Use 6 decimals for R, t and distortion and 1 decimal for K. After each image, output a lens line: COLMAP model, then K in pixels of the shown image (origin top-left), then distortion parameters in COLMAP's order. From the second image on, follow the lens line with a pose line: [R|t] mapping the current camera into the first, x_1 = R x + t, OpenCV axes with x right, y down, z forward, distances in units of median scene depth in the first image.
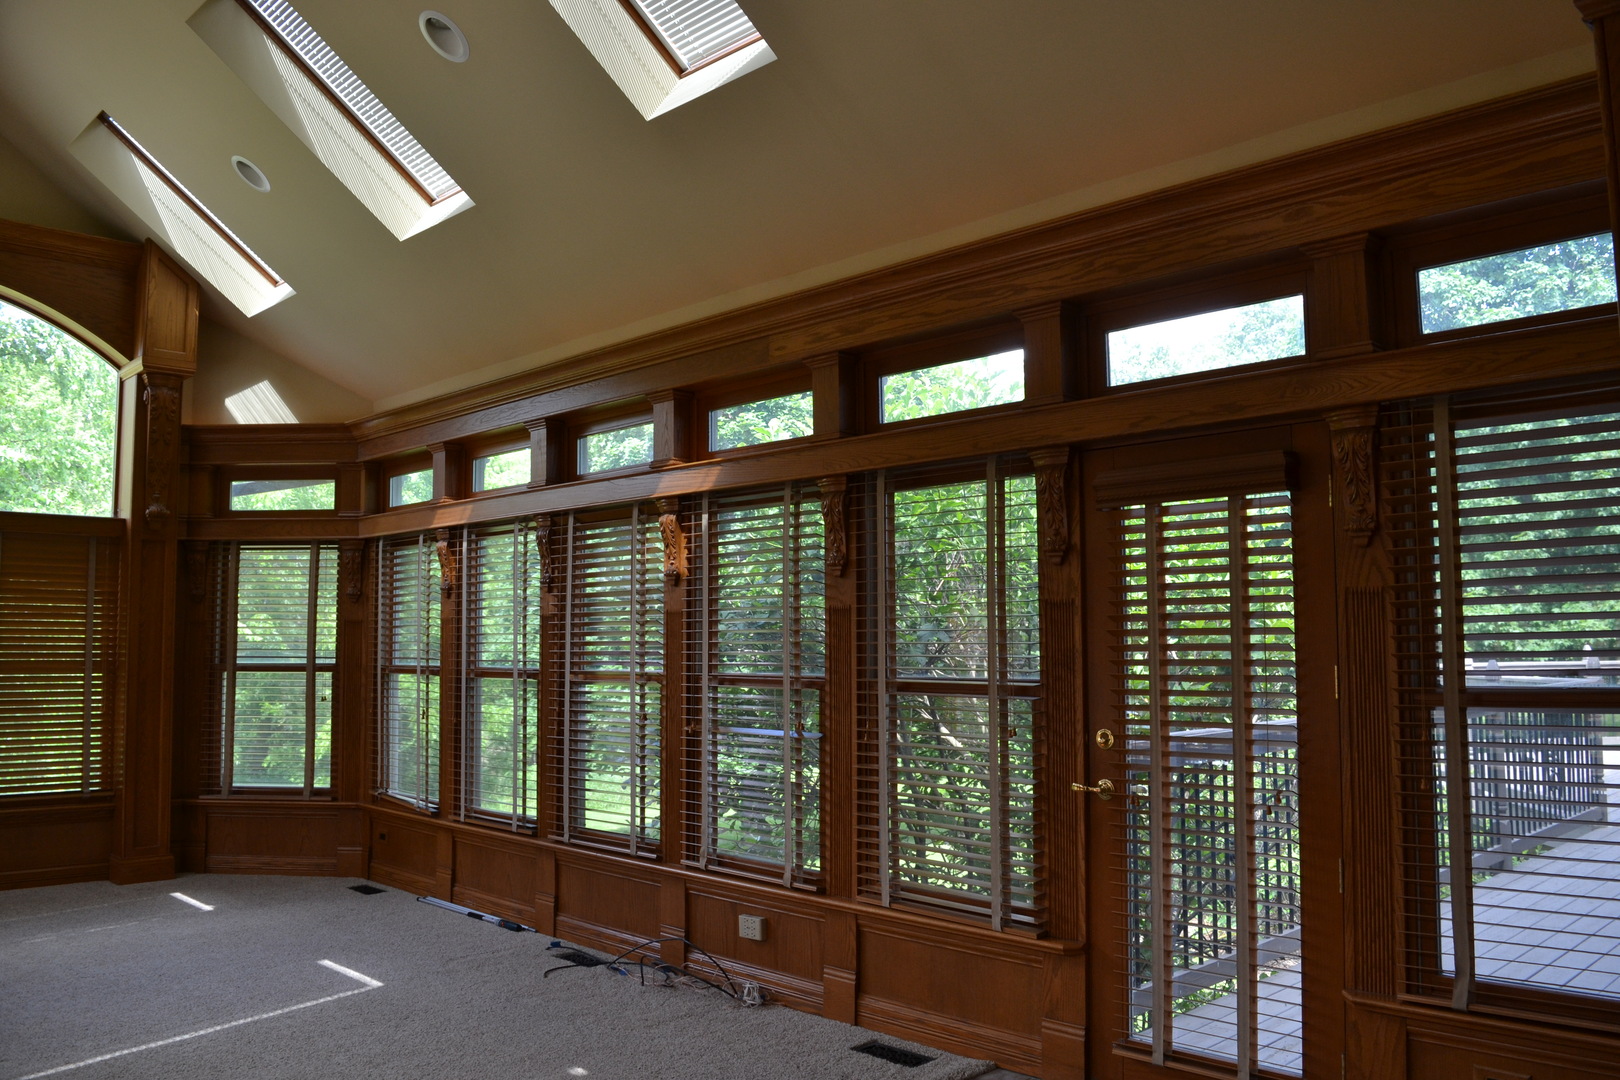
lens RADIAL K [[1293.7, 0, 810.9], [0, 1293.7, 539.7], [0, 0, 1]] dist [-0.092231, 0.023441]
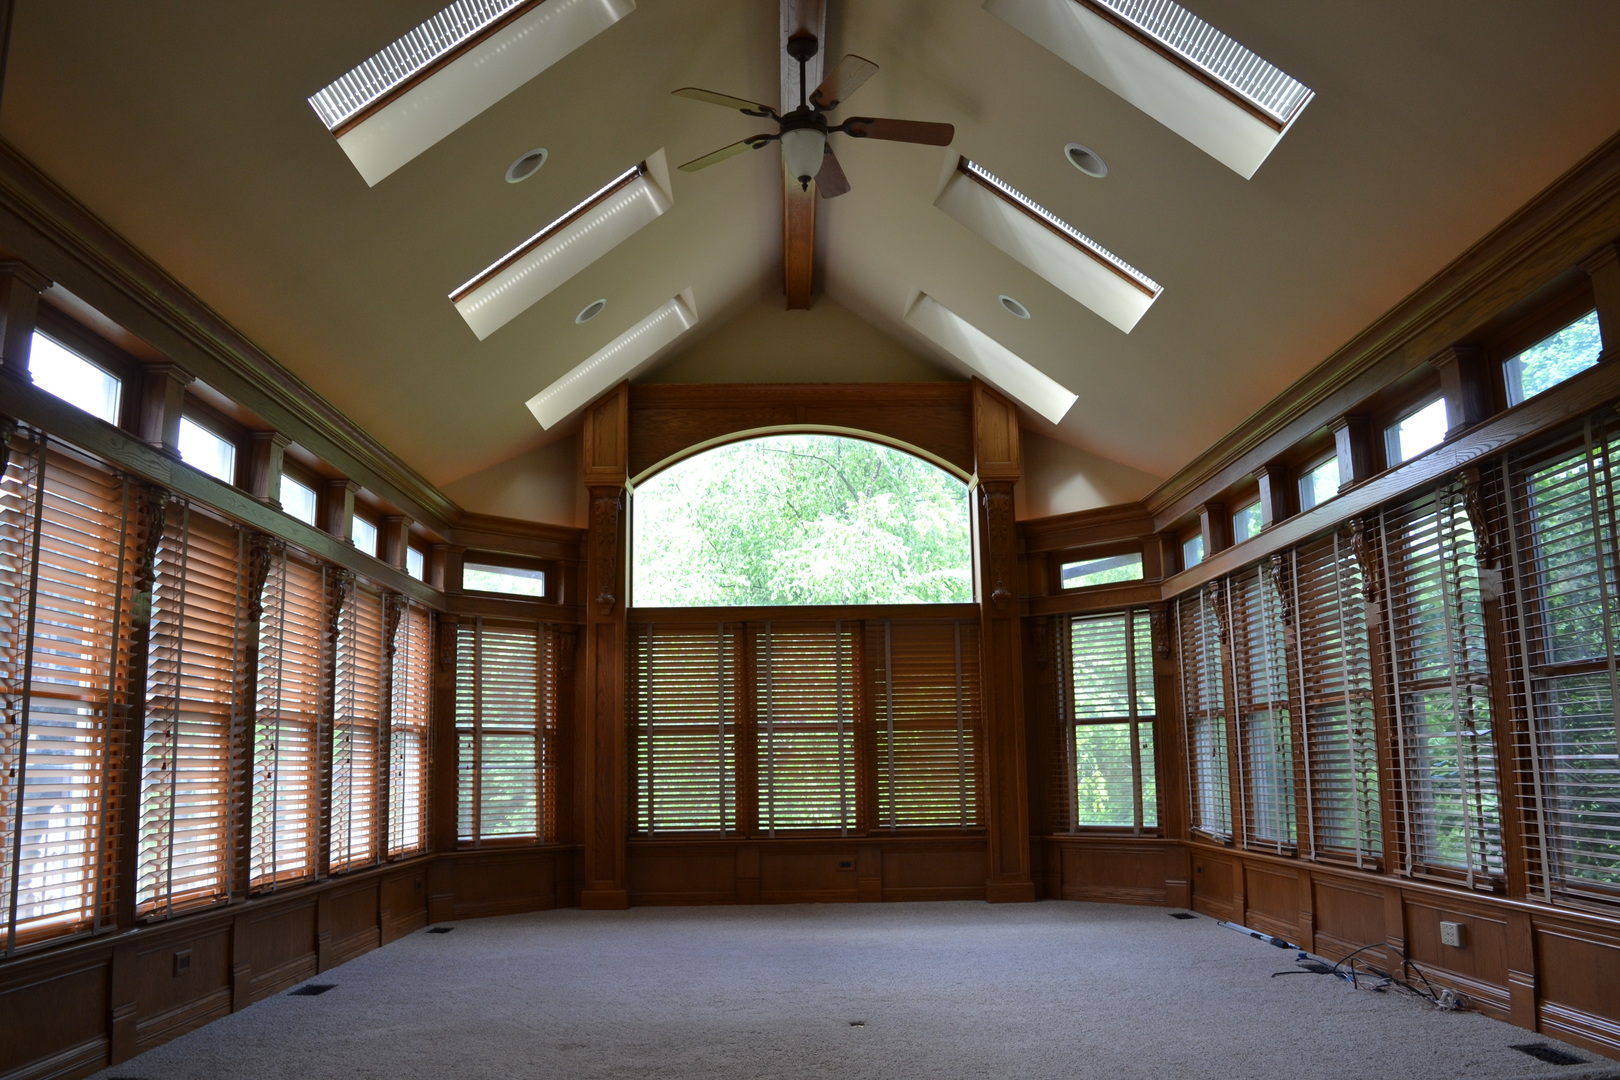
lens RADIAL K [[1293.7, 0, 813.3], [0, 1293.7, 539.1], [0, 0, 1]] dist [-0.092231, 0.023441]
pose [[0.731500, -0.126549, -0.669995, 0.190705], [0.070127, 0.991378, -0.110688, 0.050174], [0.678226, 0.033983, 0.734067, -0.035724]]
